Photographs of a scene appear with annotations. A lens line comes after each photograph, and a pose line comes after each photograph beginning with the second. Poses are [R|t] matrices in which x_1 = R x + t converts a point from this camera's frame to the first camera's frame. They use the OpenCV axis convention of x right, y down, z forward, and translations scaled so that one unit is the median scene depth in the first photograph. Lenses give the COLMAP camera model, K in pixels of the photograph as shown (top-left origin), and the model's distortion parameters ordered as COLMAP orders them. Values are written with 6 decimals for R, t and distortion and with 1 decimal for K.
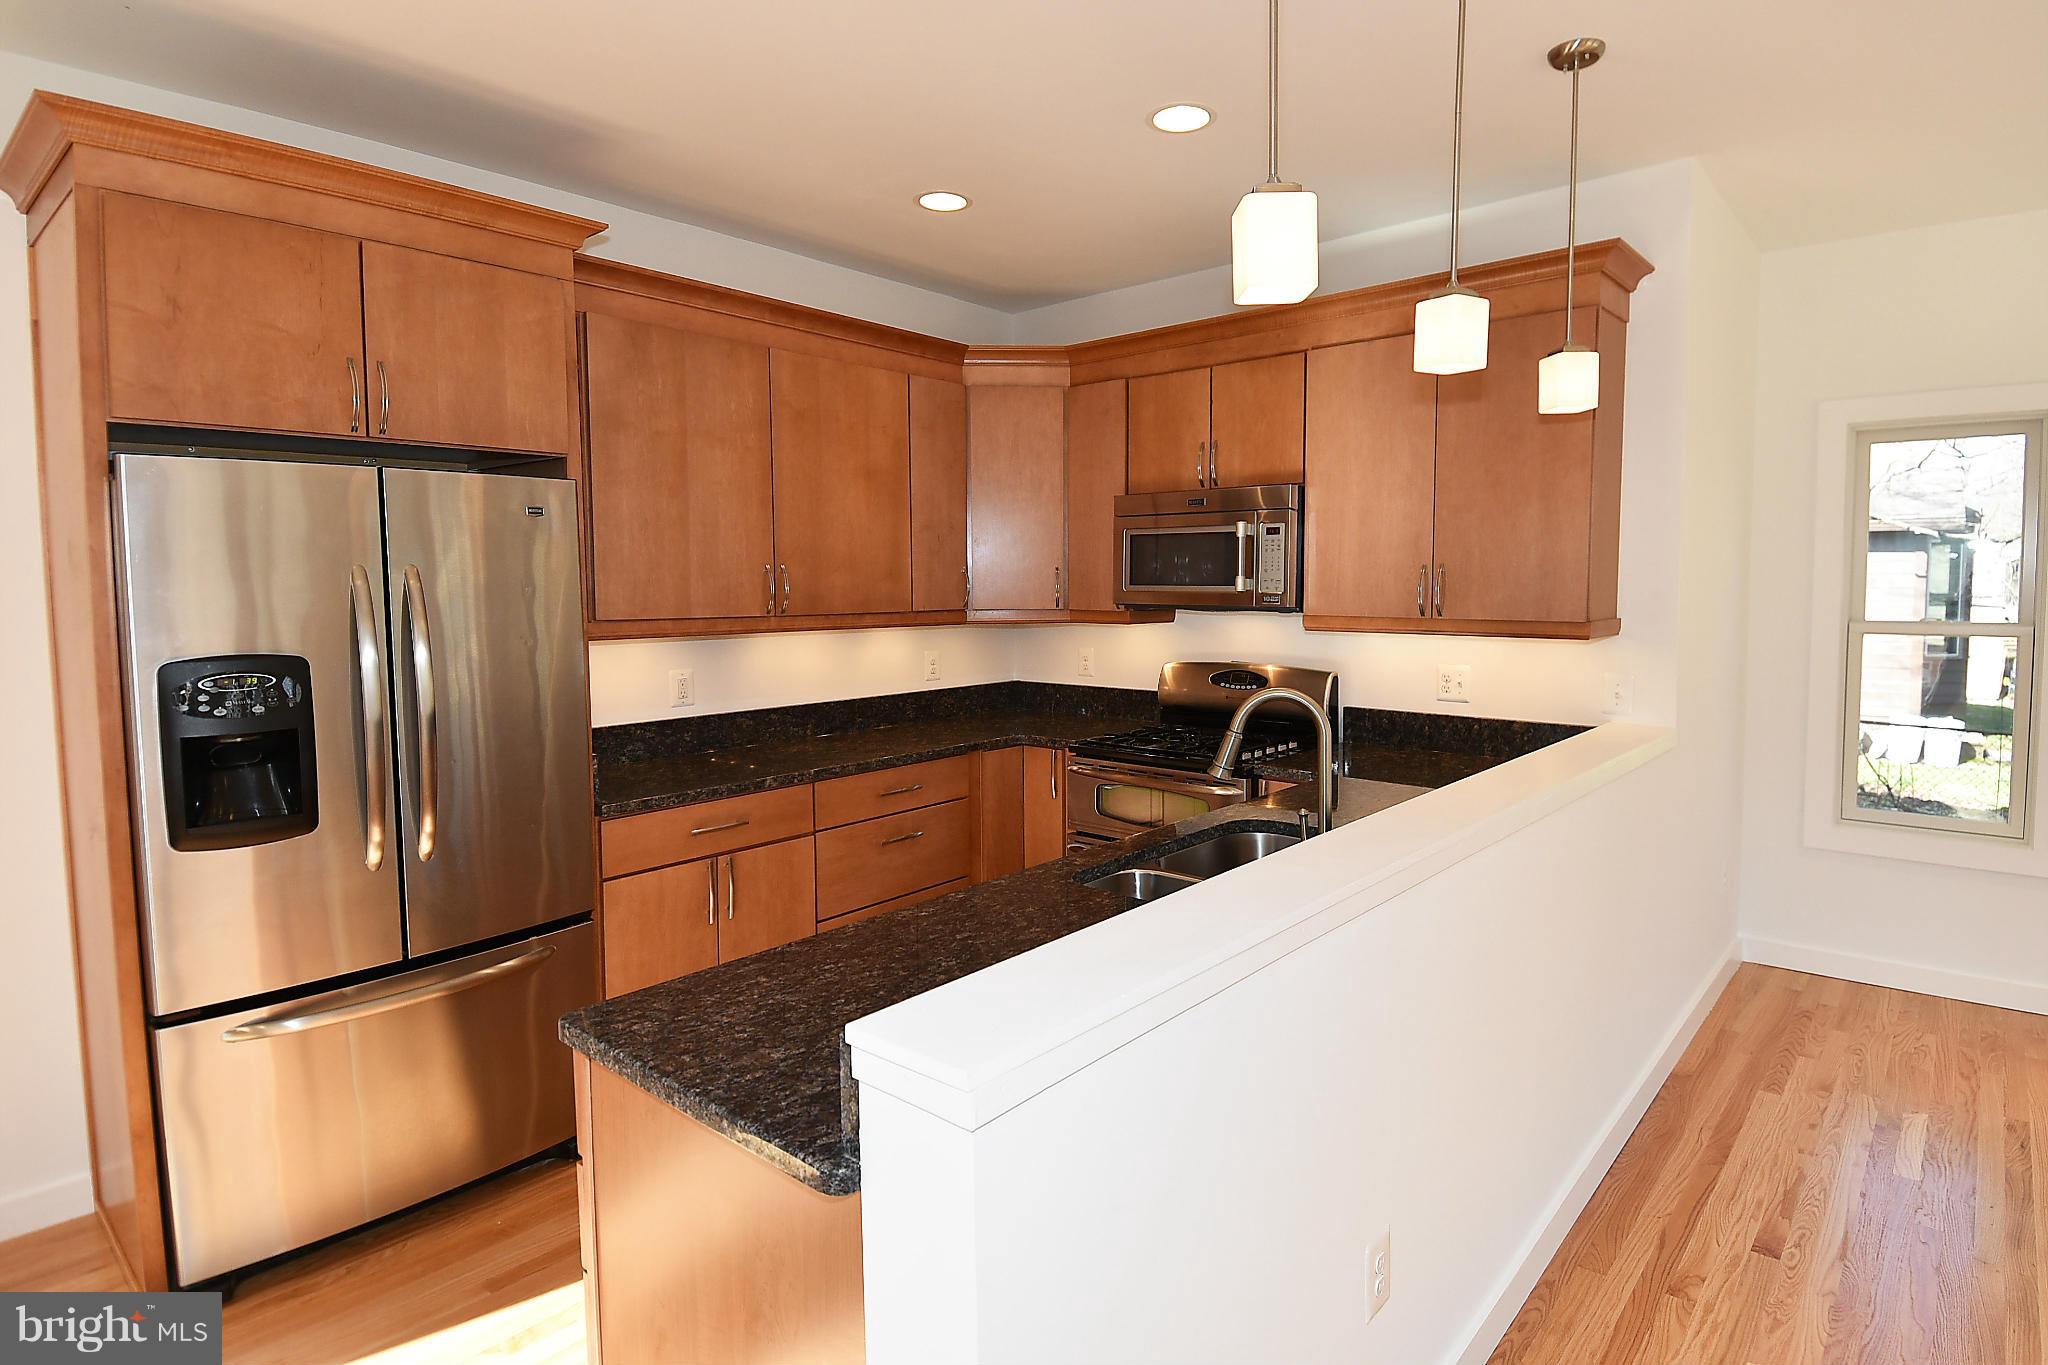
lens RADIAL K [[1087.5, 0, 1081.5], [0, 1087.5, 642.4], [0, 0, 1]] dist [0.061396, -0.064369]
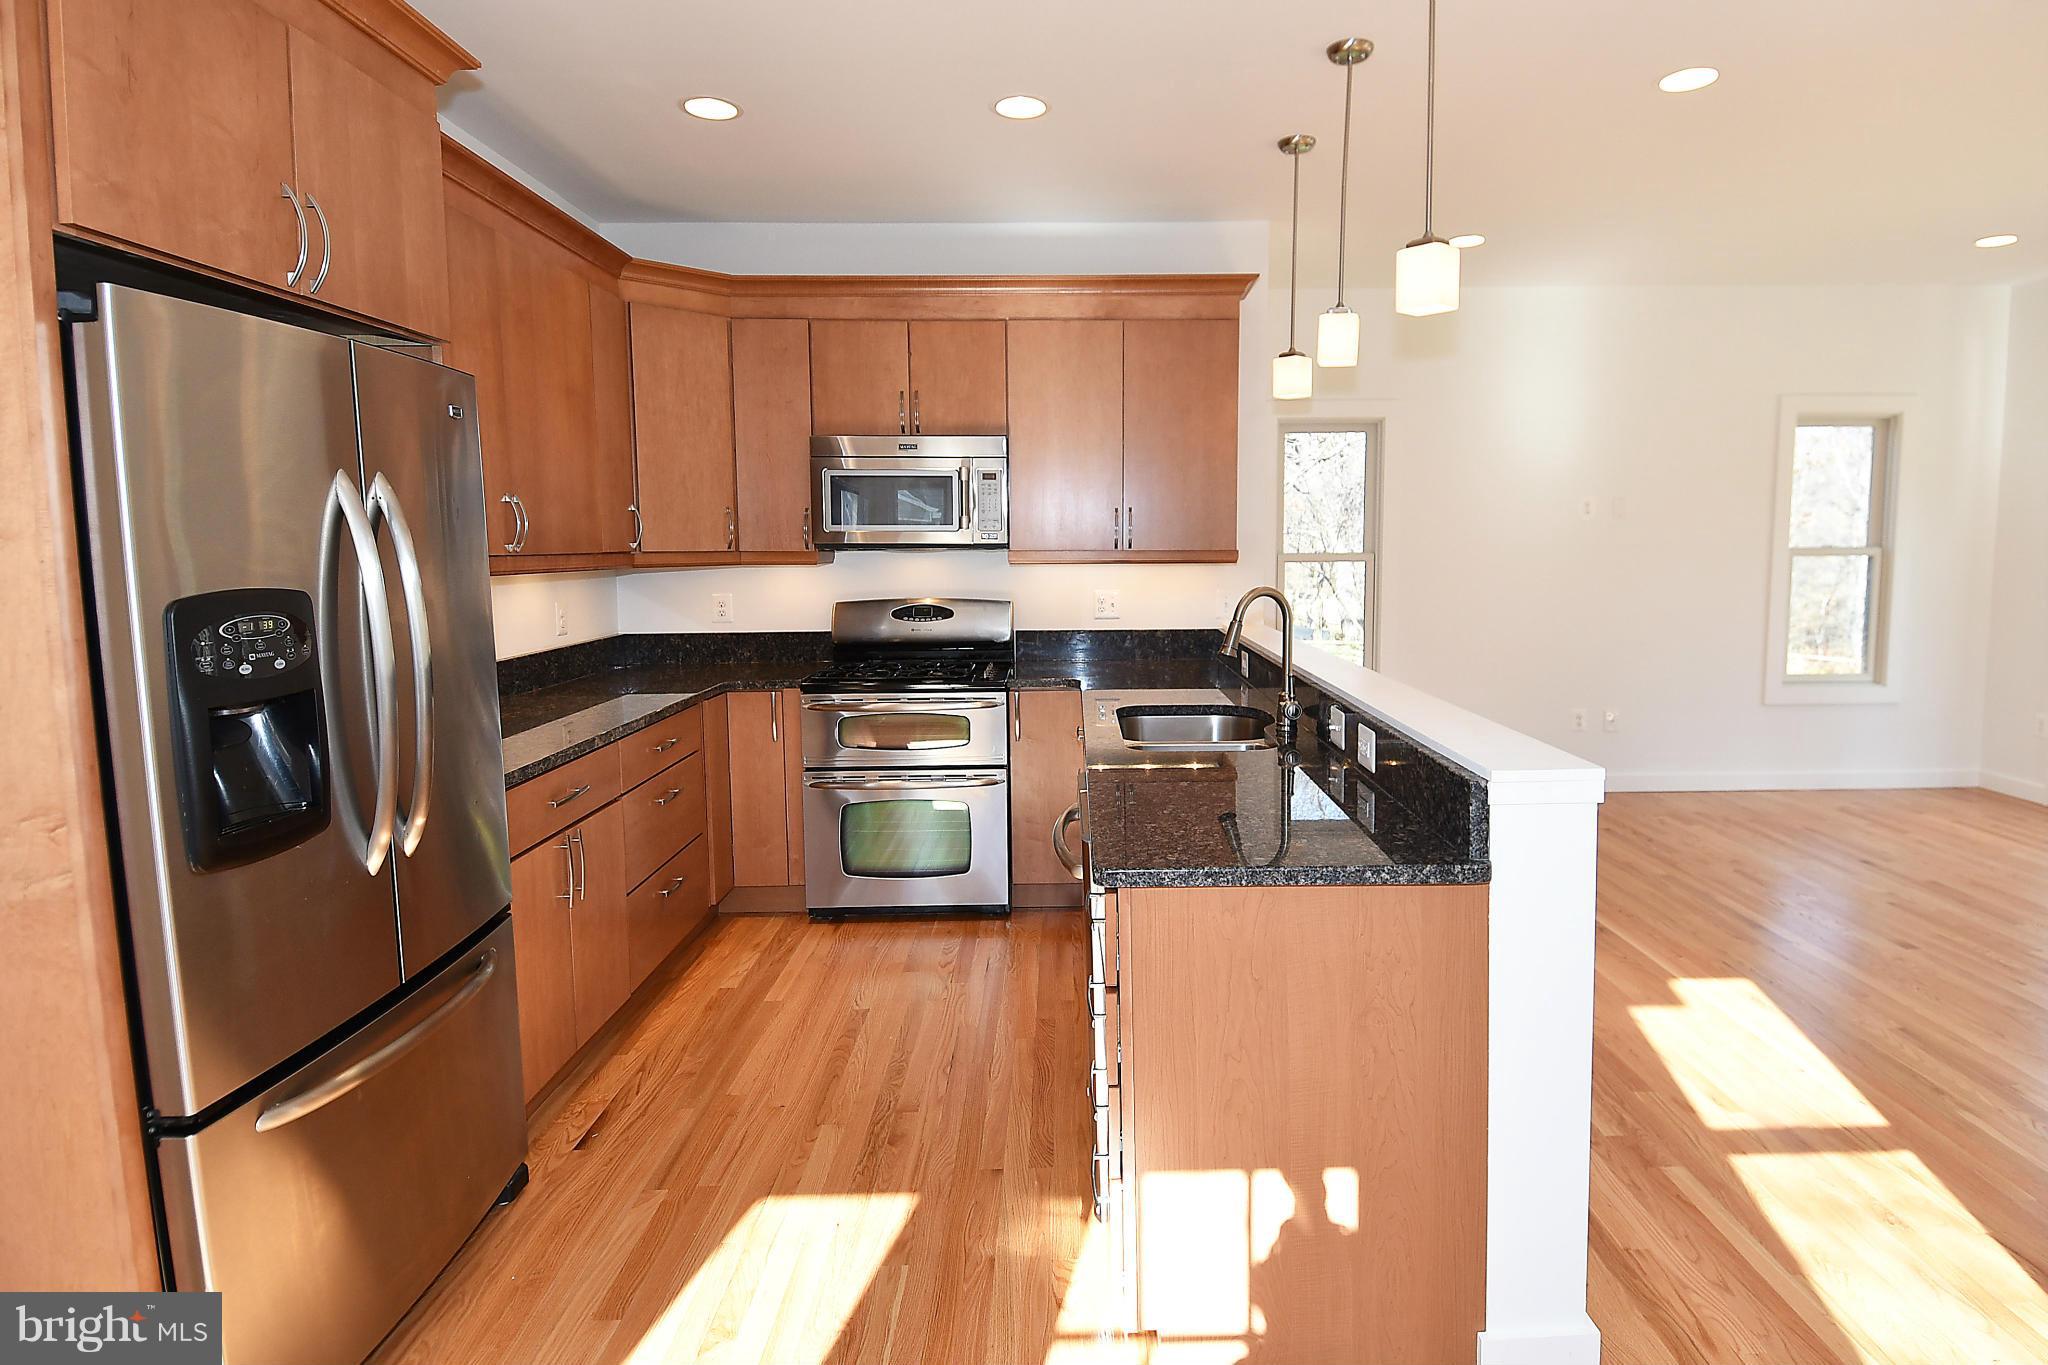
lens RADIAL K [[1111.4, 0, 1085.5], [0, 1111.4, 635.7], [0, 0, 1]] dist [0.048766, -0.044305]
pose [[0.747794, -0.057067, 0.661474, -0.529661], [0.041551, 0.998369, 0.039160, 0.022589], [-0.662630, -0.001799, 0.748945, 0.061654]]
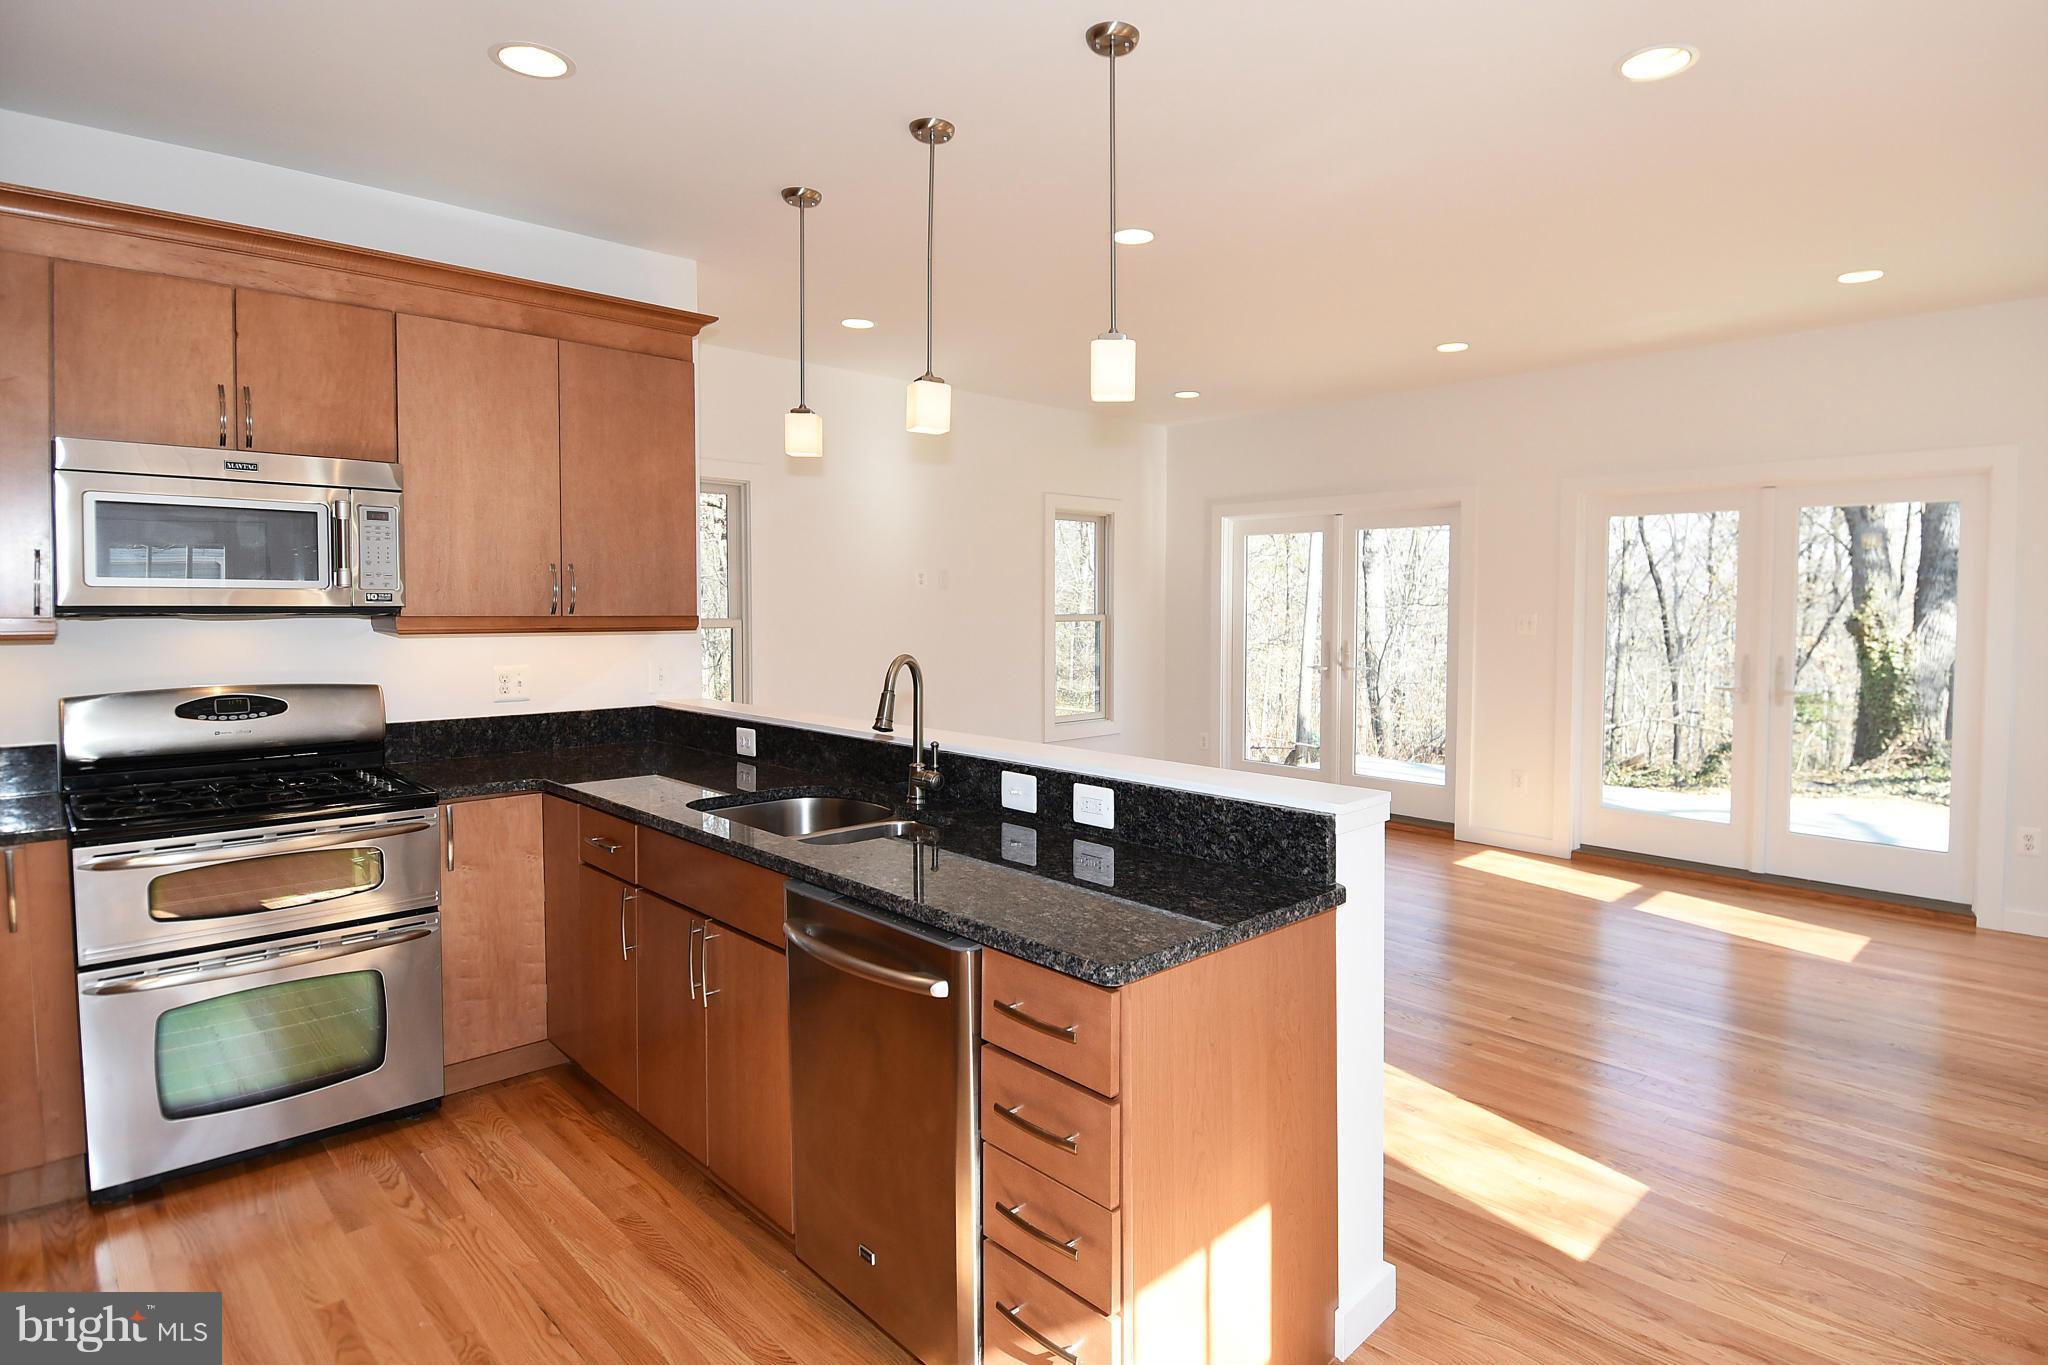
lens RADIAL K [[1087.5, 0, 1081.5], [0, 1087.5, 642.4], [0, 0, 1]] dist [0.061396, -0.064369]
pose [[0.078443, -0.029224, 0.996490, -0.631445], [0.059937, 0.997900, 0.024547, 0.006382], [-0.995115, 0.057801, 0.080030, 0.400833]]
